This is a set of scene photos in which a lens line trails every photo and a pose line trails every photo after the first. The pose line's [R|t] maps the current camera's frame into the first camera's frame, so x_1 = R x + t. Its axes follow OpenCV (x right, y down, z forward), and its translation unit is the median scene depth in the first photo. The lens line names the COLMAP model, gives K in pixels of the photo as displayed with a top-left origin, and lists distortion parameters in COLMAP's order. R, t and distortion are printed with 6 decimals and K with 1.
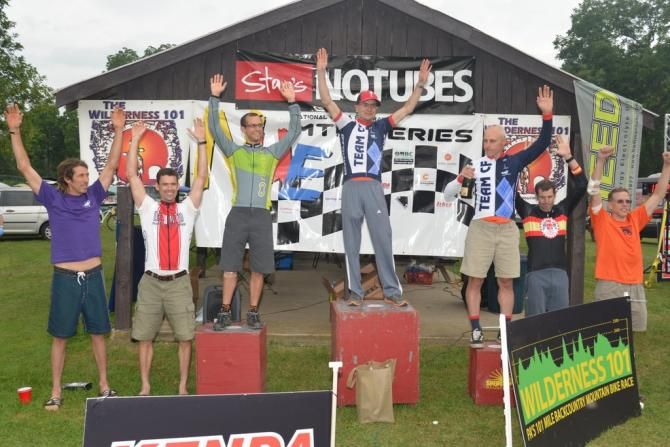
lens RADIAL K [[743.5, 0, 365.4], [0, 743.5, 223.9], [0, 0, 1]] dist [-0.003085, -0.001034]
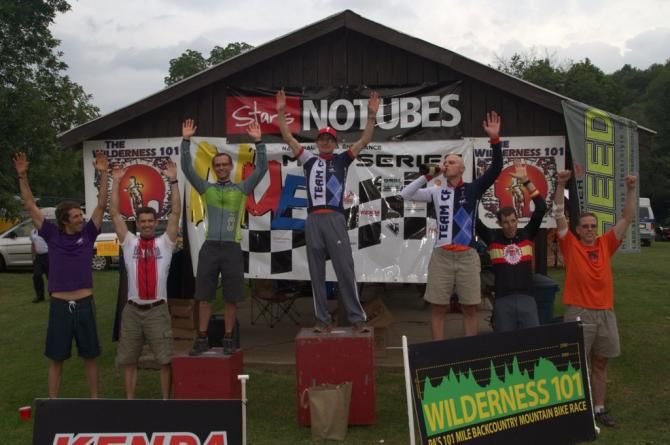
lens RADIAL K [[888.6, 0, 326.3], [0, 888.6, 209.5], [0, 0, 1]] dist [0.000721, 0.014160]
pose [[0.985905, -0.026787, -0.165147, 0.164334], [0.020273, 0.998953, -0.041003, -0.008907], [0.166072, 0.037077, 0.985416, -0.193046]]
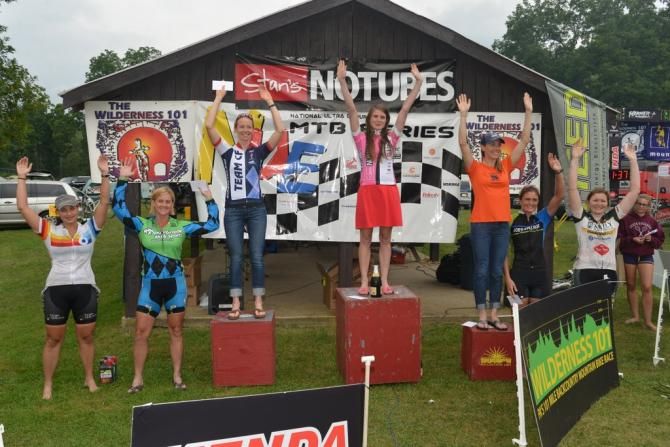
lens RADIAL K [[653.1, 0, 370.6], [0, 653.1, 223.7], [0, 0, 1]] dist [-0.000708, 0.009179]
pose [[0.997668, -0.017940, 0.065857, -0.045856], [0.016162, 0.999493, 0.027430, -0.012064], [-0.066316, -0.026302, 0.997452, 0.046128]]
